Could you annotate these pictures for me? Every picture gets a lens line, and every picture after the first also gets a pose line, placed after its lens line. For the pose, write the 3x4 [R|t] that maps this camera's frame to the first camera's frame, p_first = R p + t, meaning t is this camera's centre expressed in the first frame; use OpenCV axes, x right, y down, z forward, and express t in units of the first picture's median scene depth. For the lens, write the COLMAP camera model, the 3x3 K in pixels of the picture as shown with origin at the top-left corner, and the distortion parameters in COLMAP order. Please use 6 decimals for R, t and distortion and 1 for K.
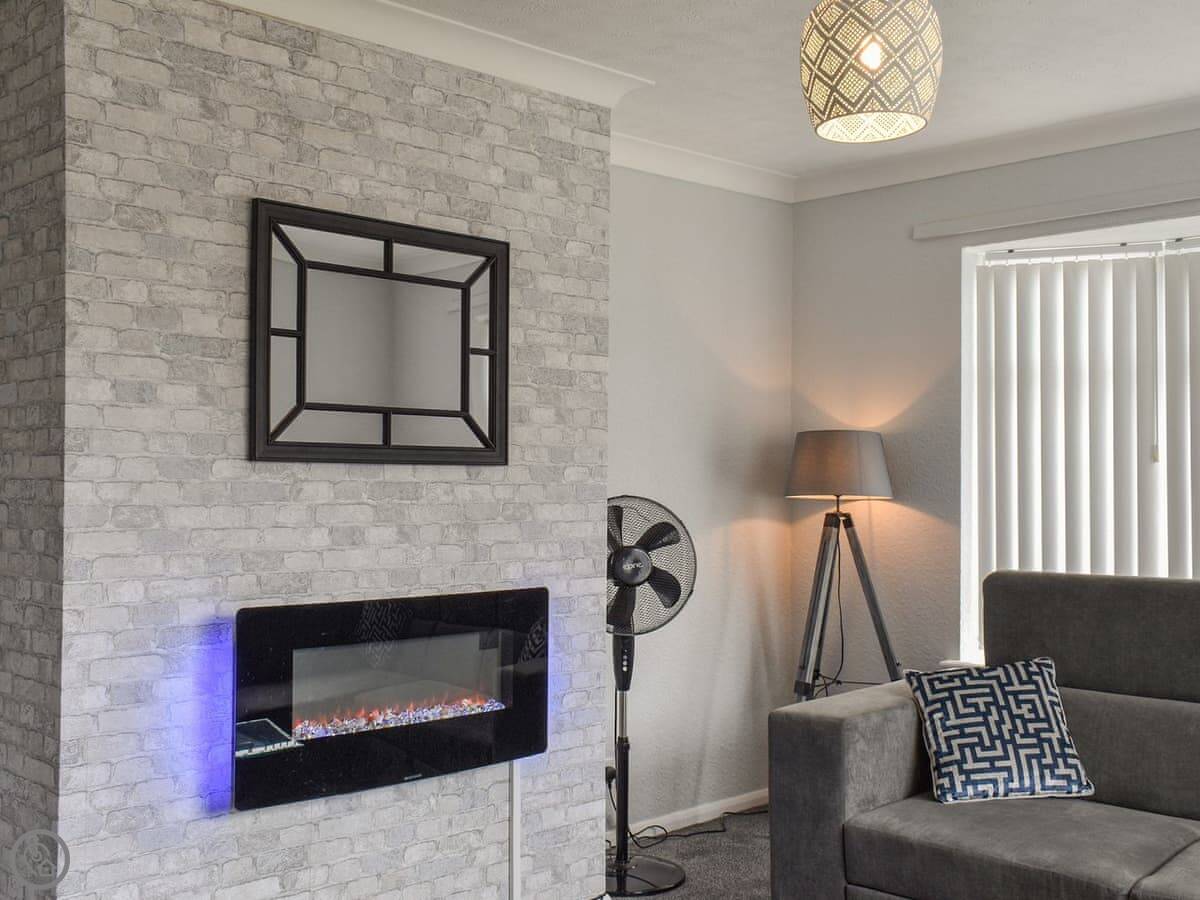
lens RADIAL K [[1178.0, 0, 600.1], [0, 1178.0, 472.6], [0, 0, 1]] dist [0.008554, 0.008592]
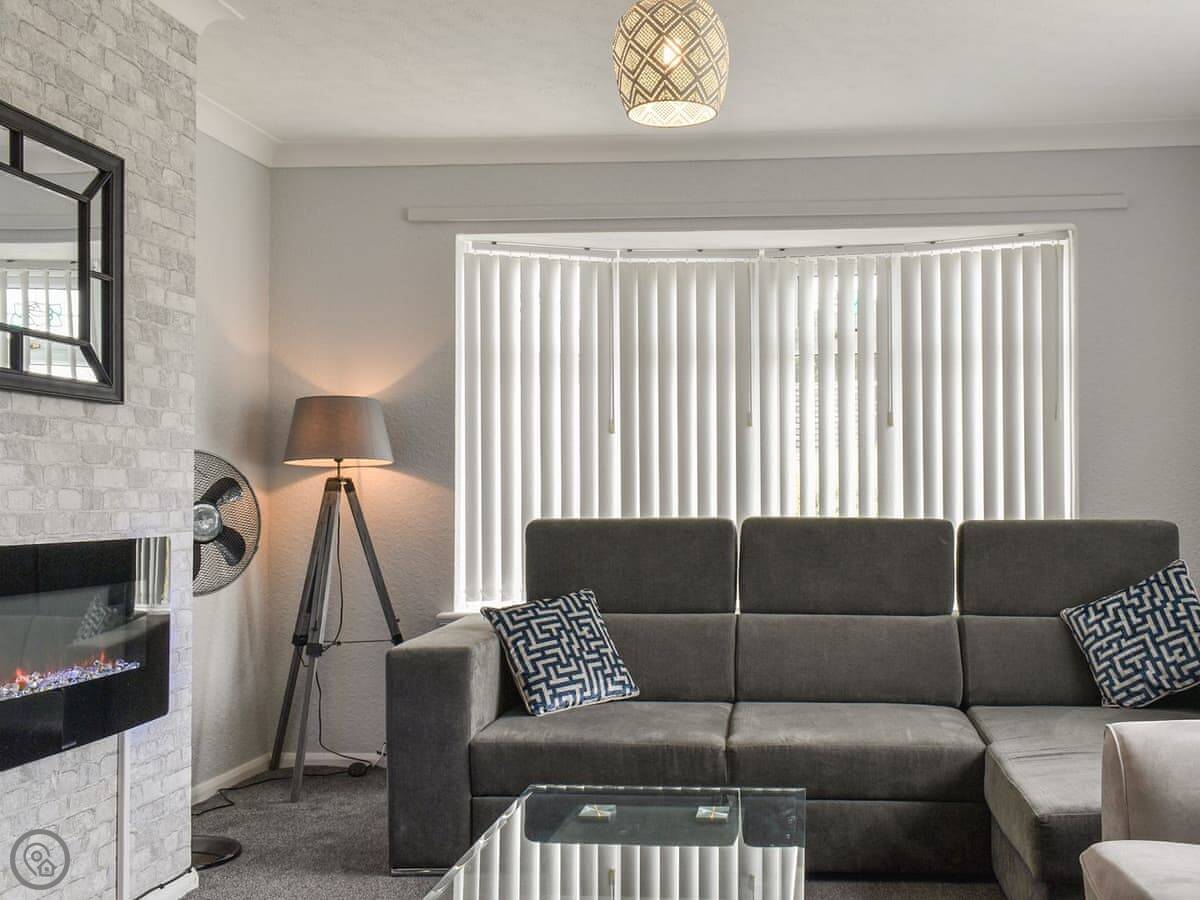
lens RADIAL K [[1221.4, 0, 600.1], [0, 1221.4, 489.6], [0, 0, 1]] dist [0.017066, 0.017470]
pose [[0.794261, 0.002693, 0.607570, -0.364482], [-0.005428, 0.999982, 0.002664, 0.055847], [-0.607552, -0.005413, 0.794261, 0.025112]]
